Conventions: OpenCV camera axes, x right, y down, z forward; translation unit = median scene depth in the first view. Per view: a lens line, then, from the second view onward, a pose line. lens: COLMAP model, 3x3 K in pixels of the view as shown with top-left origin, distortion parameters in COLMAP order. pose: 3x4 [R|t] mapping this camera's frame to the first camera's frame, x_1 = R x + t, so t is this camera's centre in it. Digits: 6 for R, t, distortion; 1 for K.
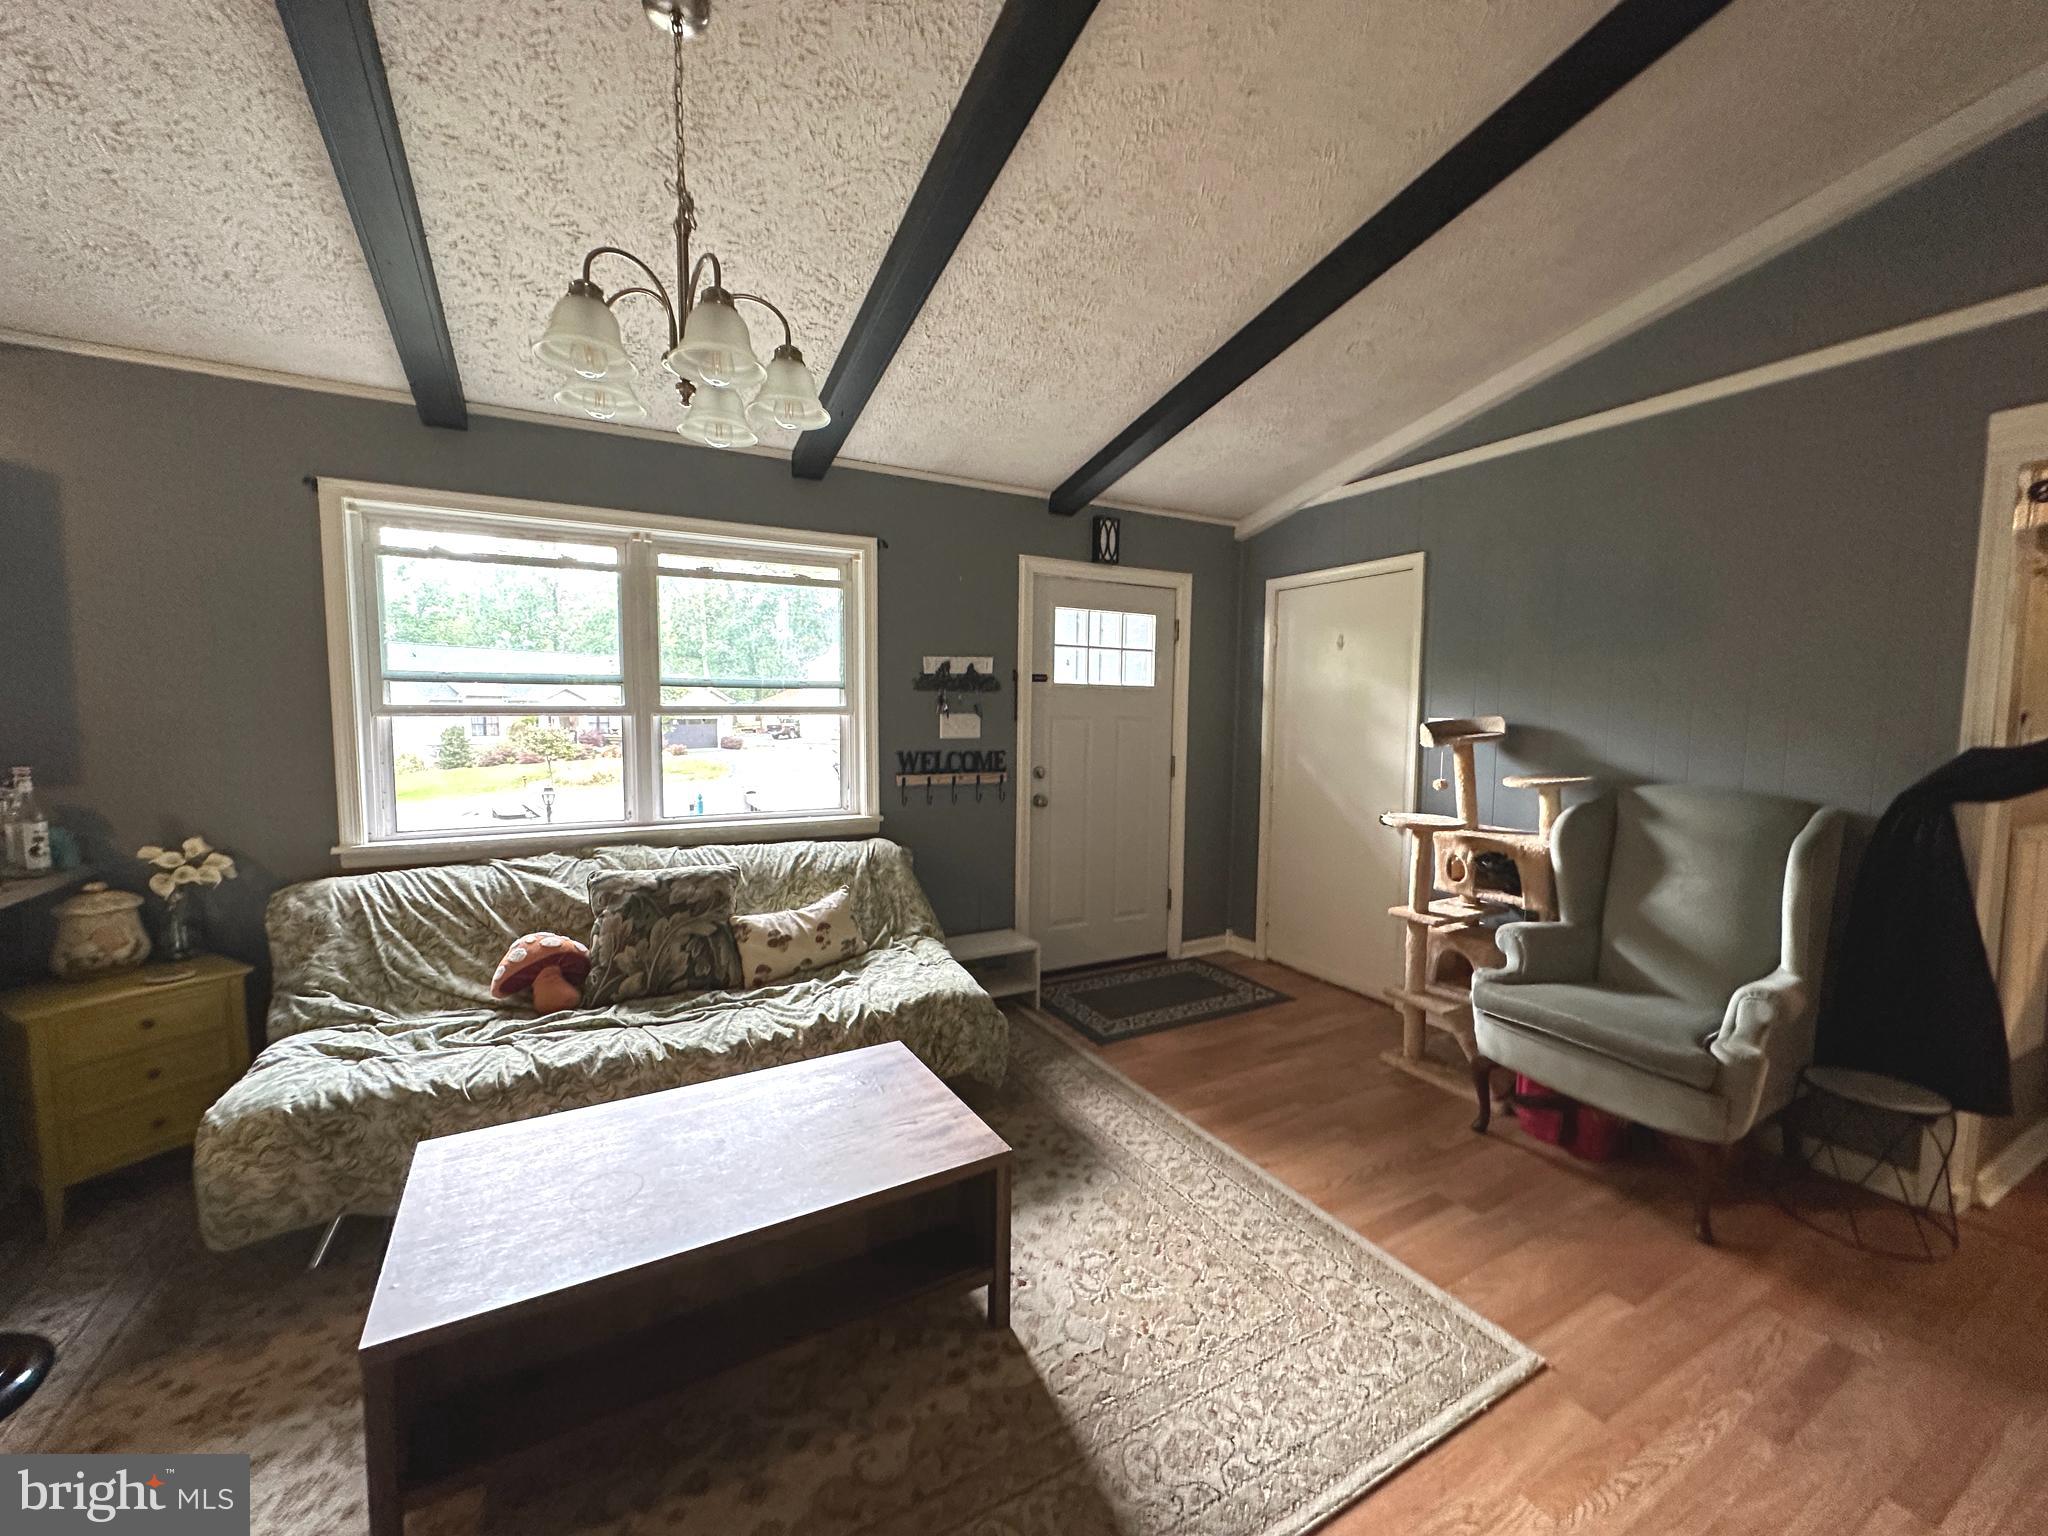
lens RADIAL K [[814.2, 0, 1025.3], [0, 814.2, 766.6], [0, 0, 1]] dist [-0.002935, -0.000328]
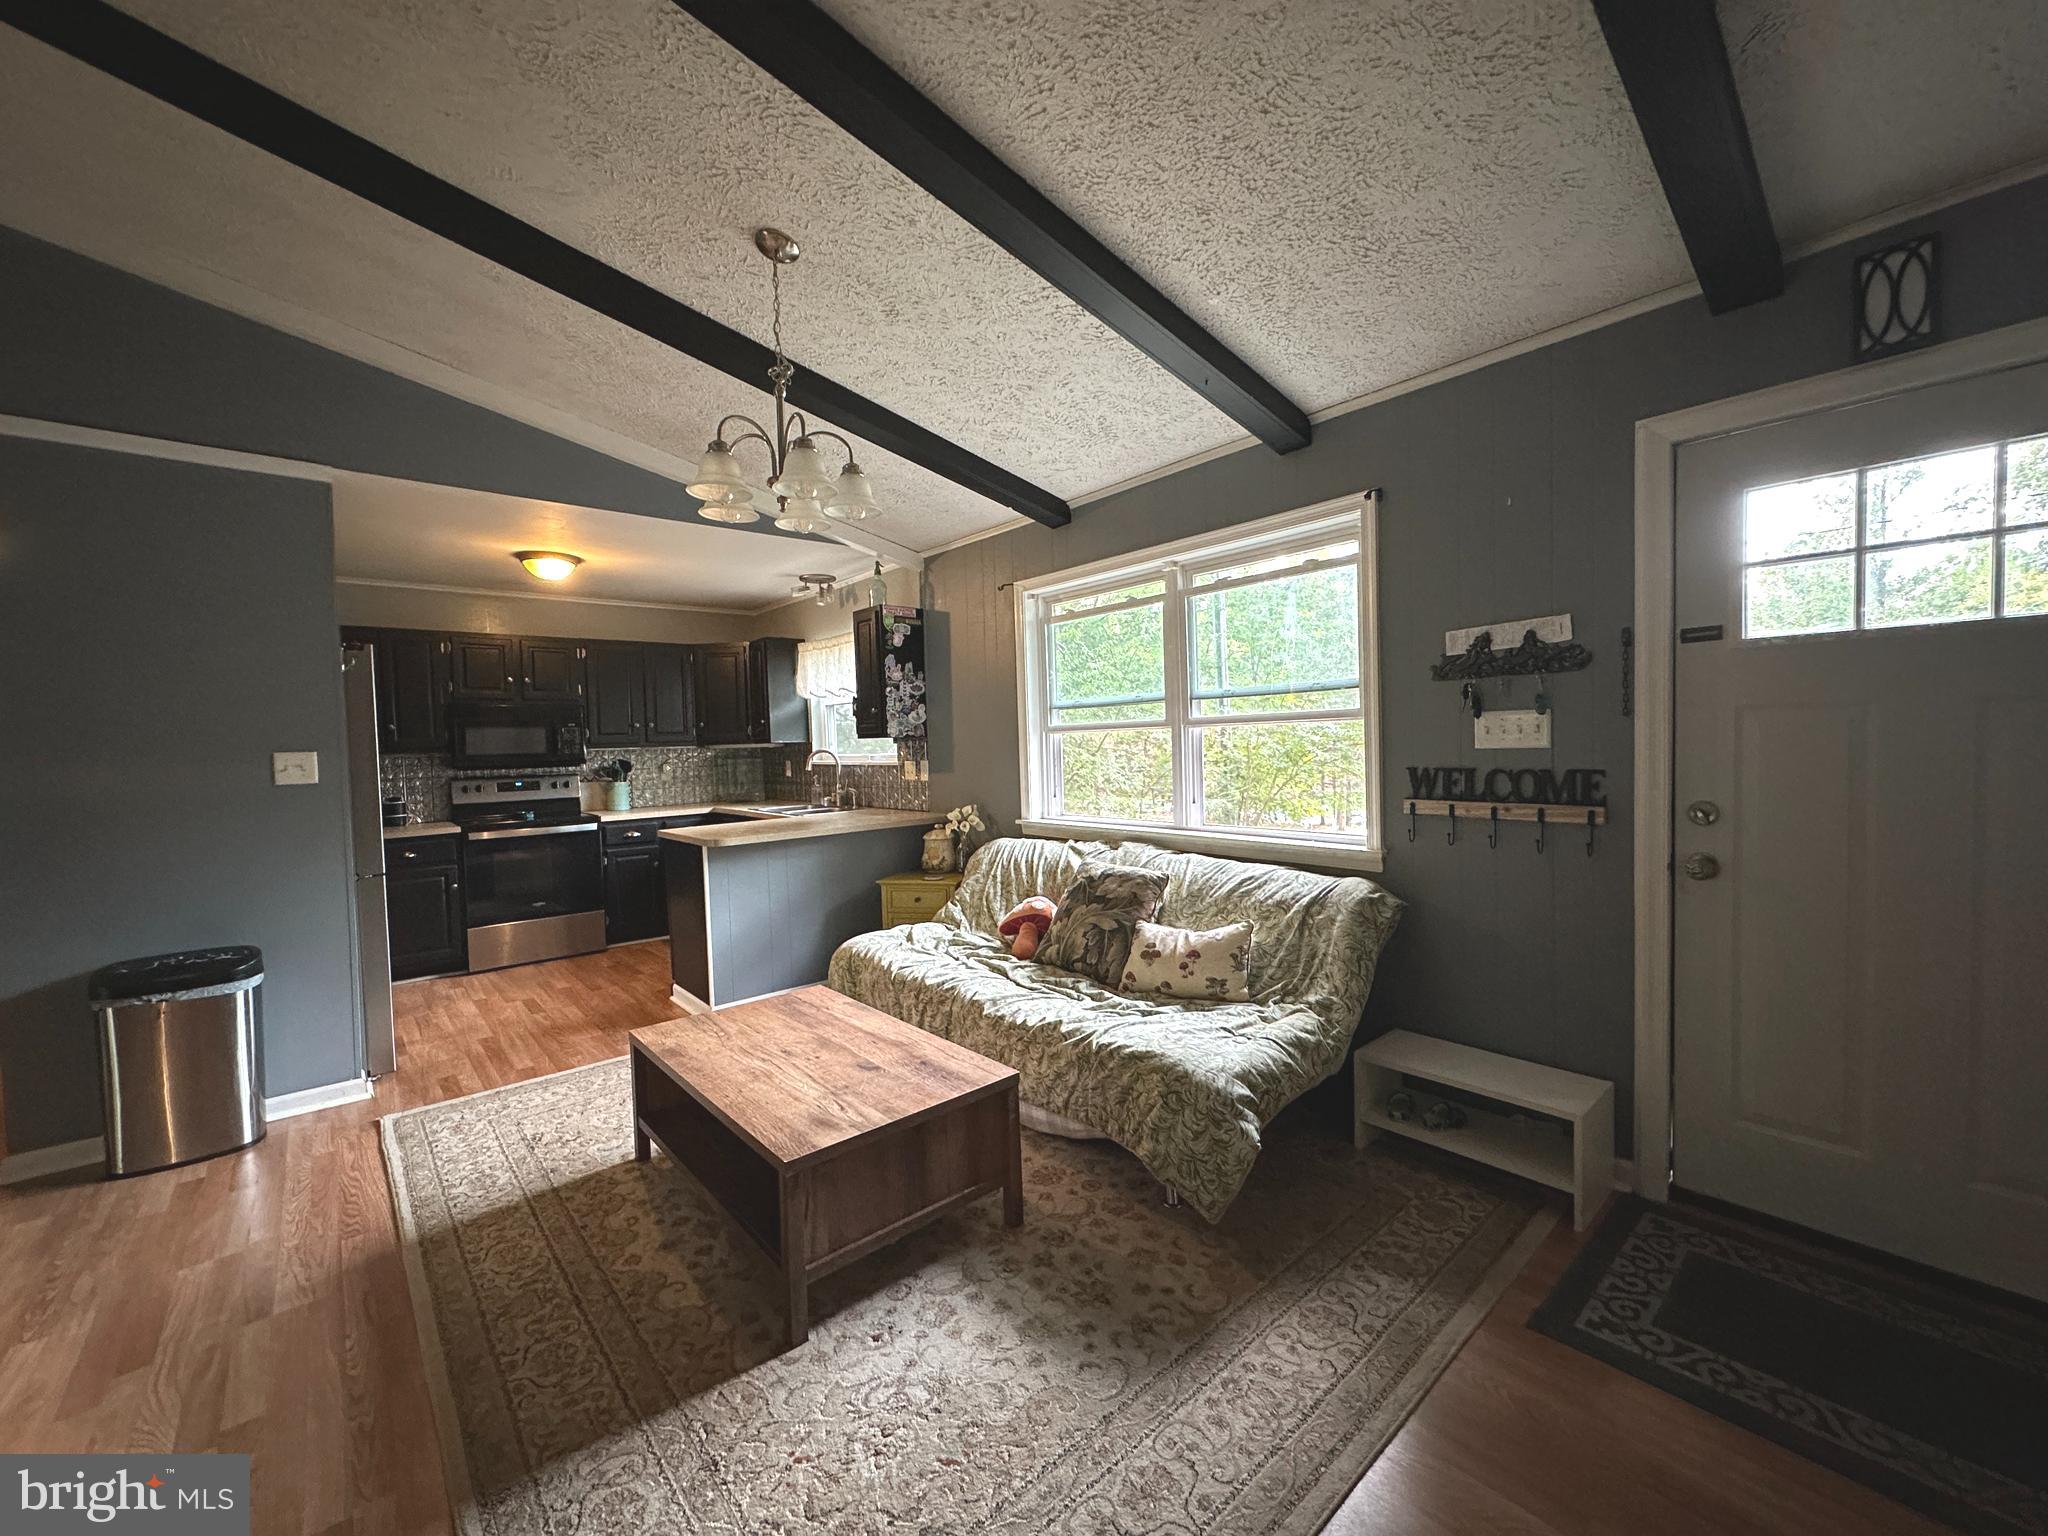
lens RADIAL K [[814.2, 0, 1030.9], [0, 814.2, 771.2], [0, 0, 1]] dist [-0.002935, -0.000328]
pose [[0.205461, 0.020359, -0.978453, 0.562356], [-0.043427, 0.998988, 0.011667, -0.009510], [0.977701, 0.040094, 0.206137, 0.592329]]
